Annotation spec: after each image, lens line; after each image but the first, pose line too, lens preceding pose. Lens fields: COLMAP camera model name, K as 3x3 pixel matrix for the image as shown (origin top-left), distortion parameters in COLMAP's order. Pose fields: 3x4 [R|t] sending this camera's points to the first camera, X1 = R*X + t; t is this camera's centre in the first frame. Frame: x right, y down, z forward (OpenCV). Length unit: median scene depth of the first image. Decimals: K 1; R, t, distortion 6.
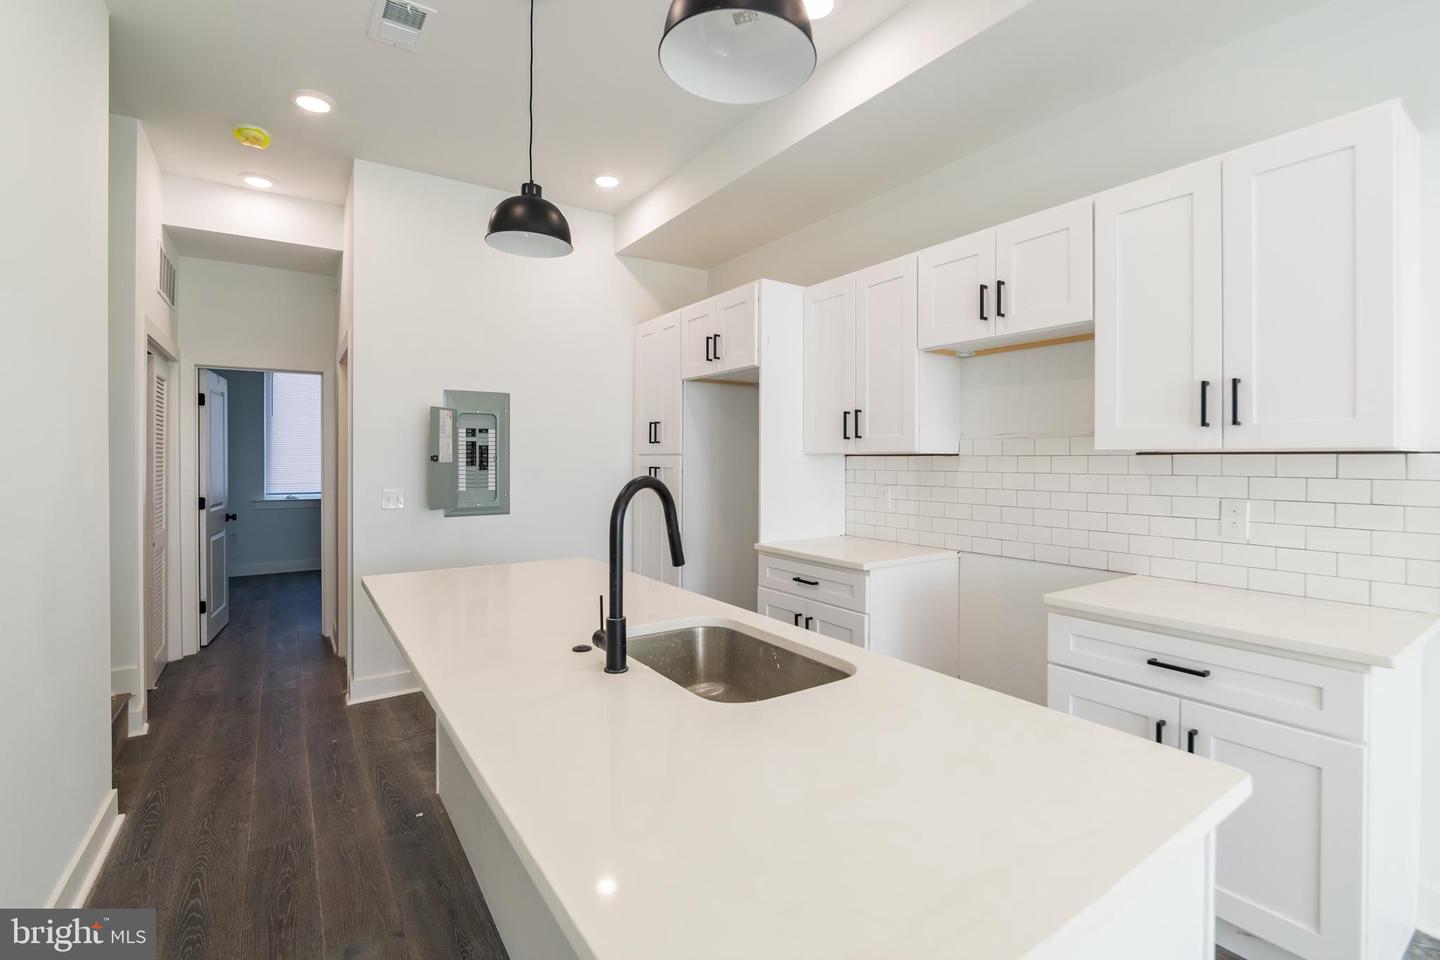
lens RADIAL K [[643.8, 0, 736.8], [0, 643.8, 458.2], [0, 0, 1]] dist [-0.019763, 0.000536]
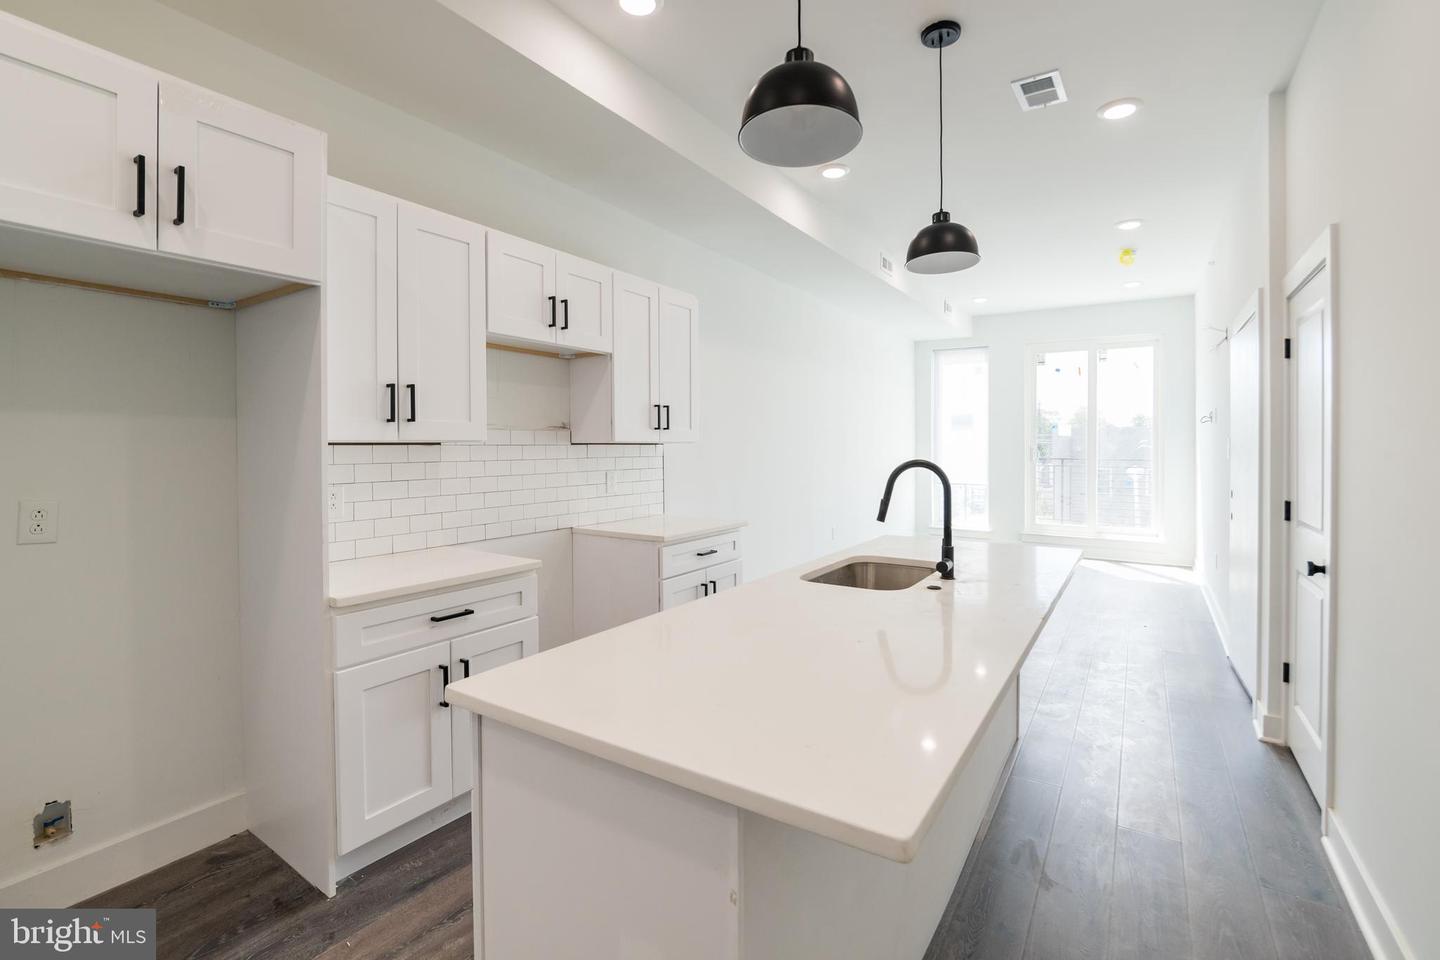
lens RADIAL K [[643.8, 0, 722.7], [0, 643.8, 447.6], [0, 0, 1]] dist [-0.019763, 0.000536]
pose [[-0.366156, 0.001124, 0.930553, -0.751135], [0.005517, 0.999984, 0.000963, 0.001610], [-0.930537, 0.005487, -0.366157, 1.078663]]
